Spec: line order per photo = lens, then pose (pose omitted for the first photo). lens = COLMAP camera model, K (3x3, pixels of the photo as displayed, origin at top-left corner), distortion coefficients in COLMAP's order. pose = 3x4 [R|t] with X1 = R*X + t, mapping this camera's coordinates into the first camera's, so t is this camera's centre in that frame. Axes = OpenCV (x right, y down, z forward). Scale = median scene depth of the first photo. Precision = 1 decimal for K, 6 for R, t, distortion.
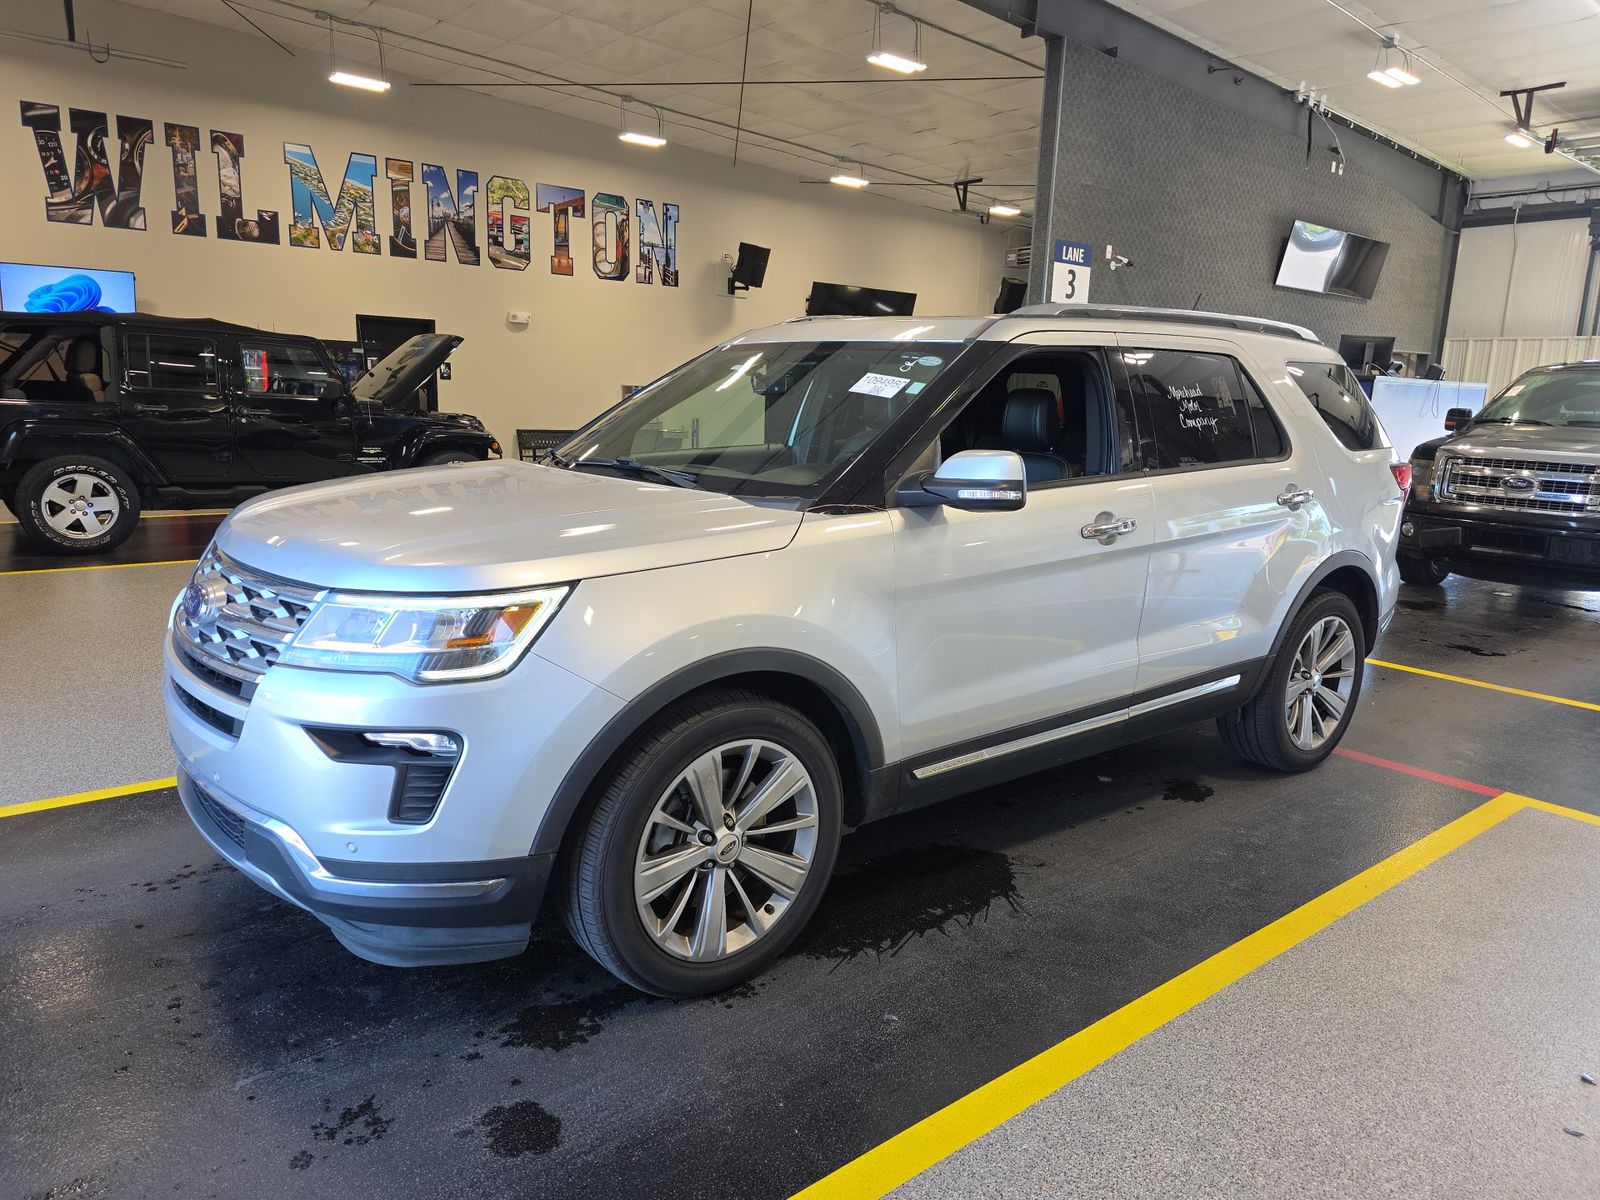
lens RADIAL K [[1097.6, 0, 767.5], [0, 1097.6, 593.8], [0, 0, 1]] dist [0.054015, -0.052932]
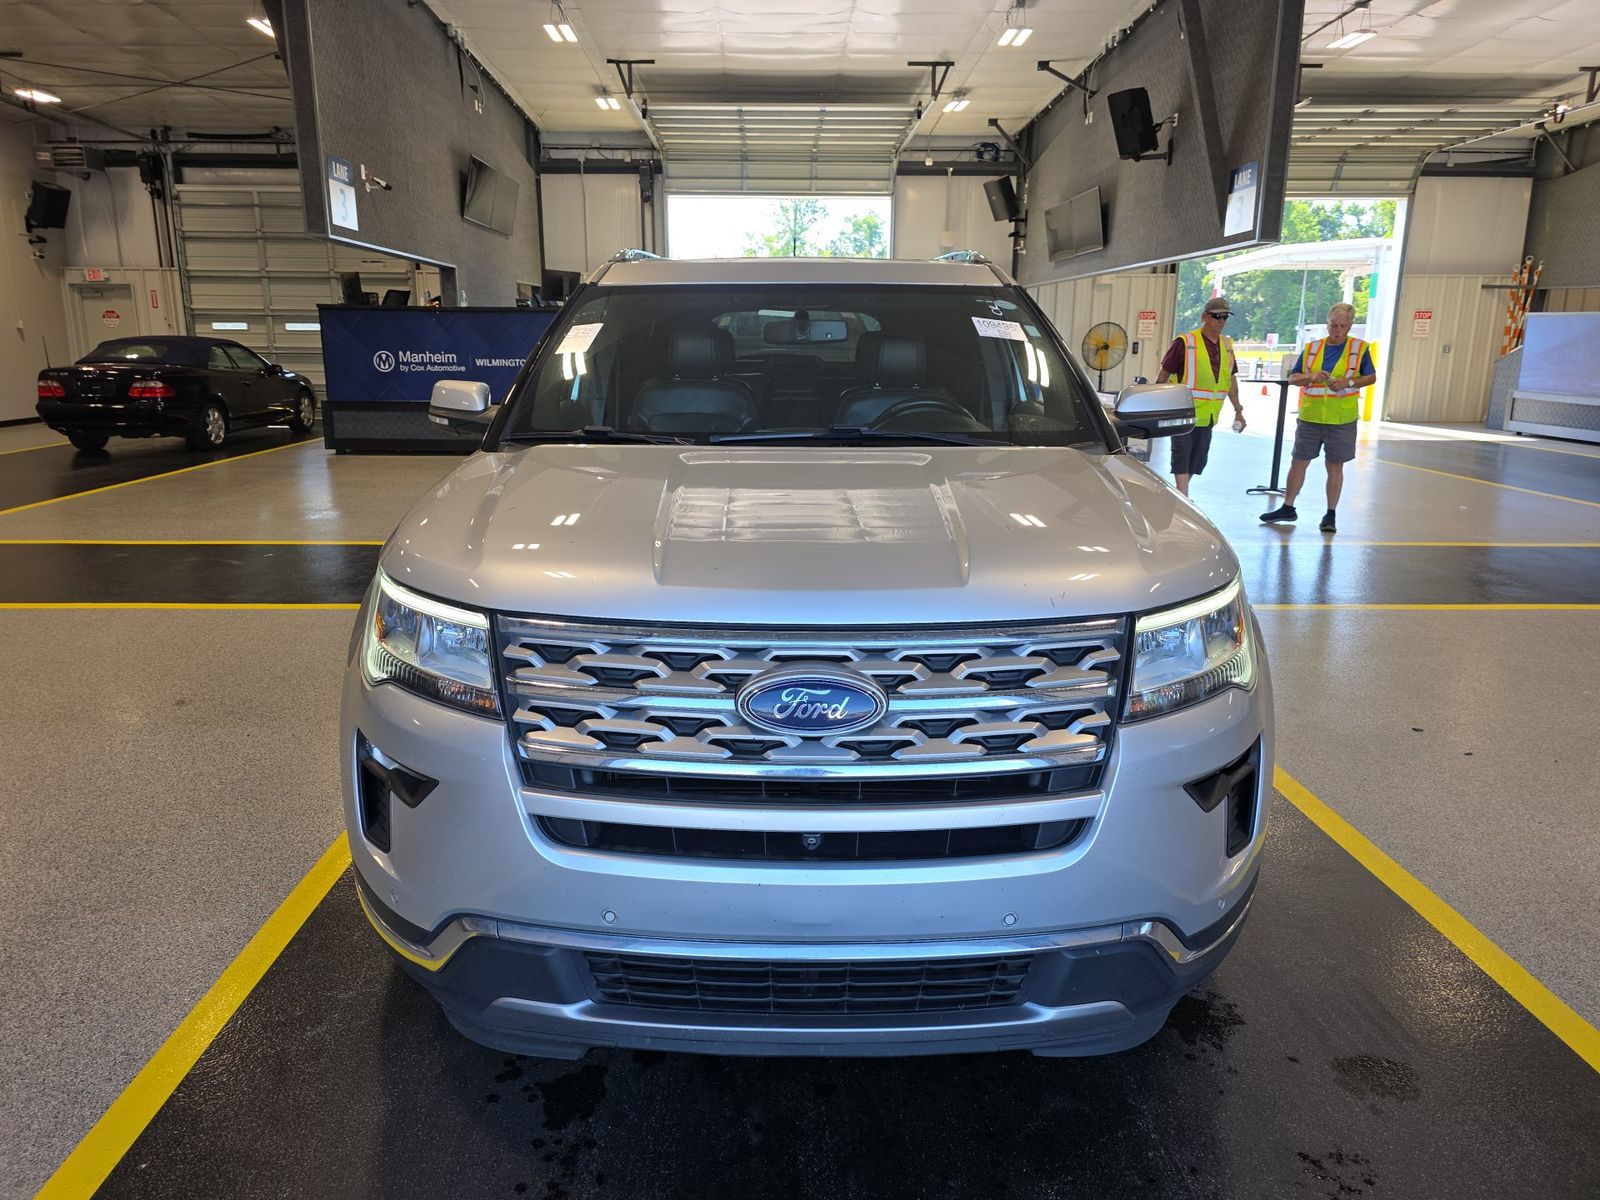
lens RADIAL K [[1097.6, 0, 767.5], [0, 1097.6, 593.8], [0, 0, 1]] dist [0.054015, -0.052932]
pose [[0.594304, -0.213584, 0.775361, -0.287553], [0.163031, 0.976069, 0.143911, -0.044335], [-0.787543, 0.040881, 0.614902, 0.181932]]
